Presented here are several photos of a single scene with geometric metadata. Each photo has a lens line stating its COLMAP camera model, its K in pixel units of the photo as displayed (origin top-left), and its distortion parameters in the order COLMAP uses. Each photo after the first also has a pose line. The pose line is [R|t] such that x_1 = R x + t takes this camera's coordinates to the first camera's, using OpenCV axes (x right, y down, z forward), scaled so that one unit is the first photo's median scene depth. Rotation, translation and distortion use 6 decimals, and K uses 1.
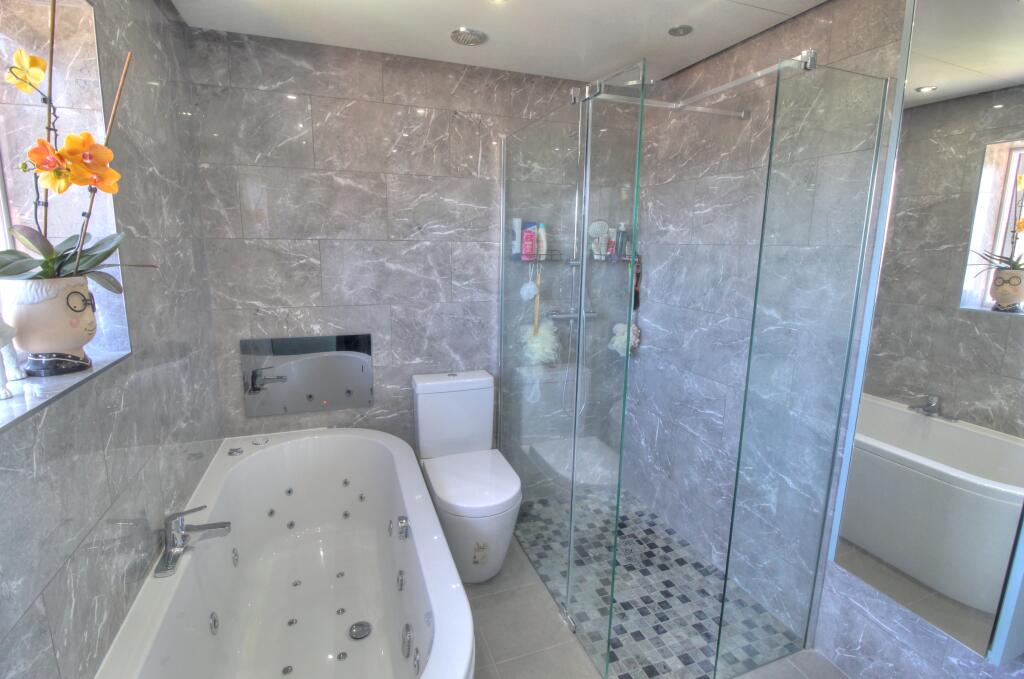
lens RADIAL K [[481.7, 0, 516.2], [0, 481.7, 331.6], [0, 0, 1]] dist [-0.012080, -0.004210]
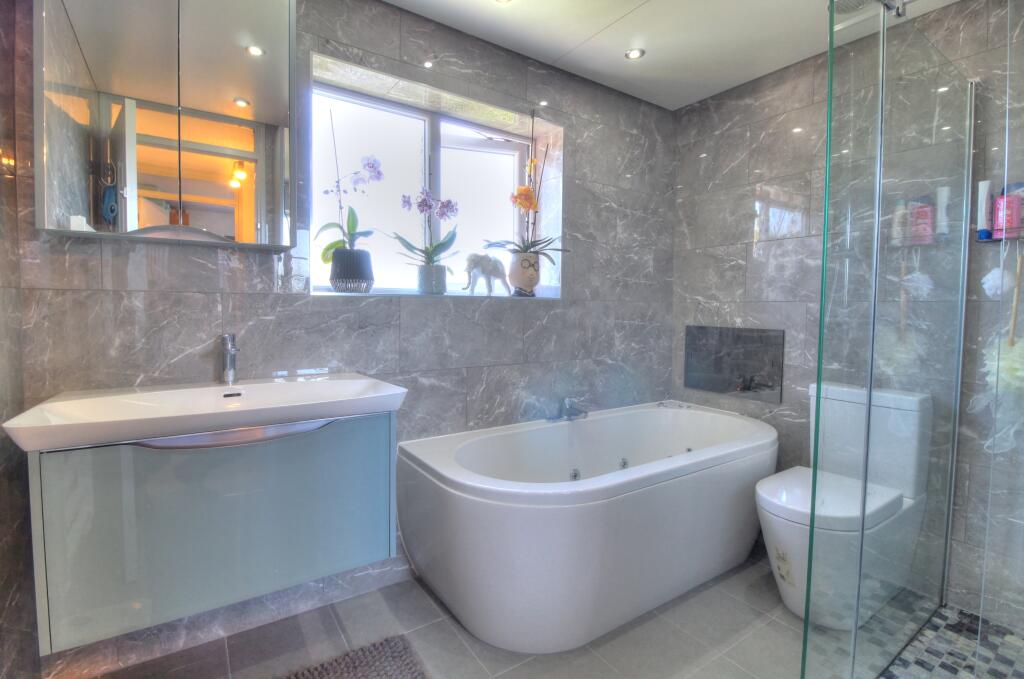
lens RADIAL K [[481.7, 0, 516.3], [0, 481.7, 337.2], [0, 0, 1]] dist [-0.012080, -0.004210]
pose [[0.235579, 0.041292, -0.970978, 0.586960], [-0.185930, 0.982557, -0.003326, 0.136752], [0.953904, 0.181318, 0.239147, 0.237468]]
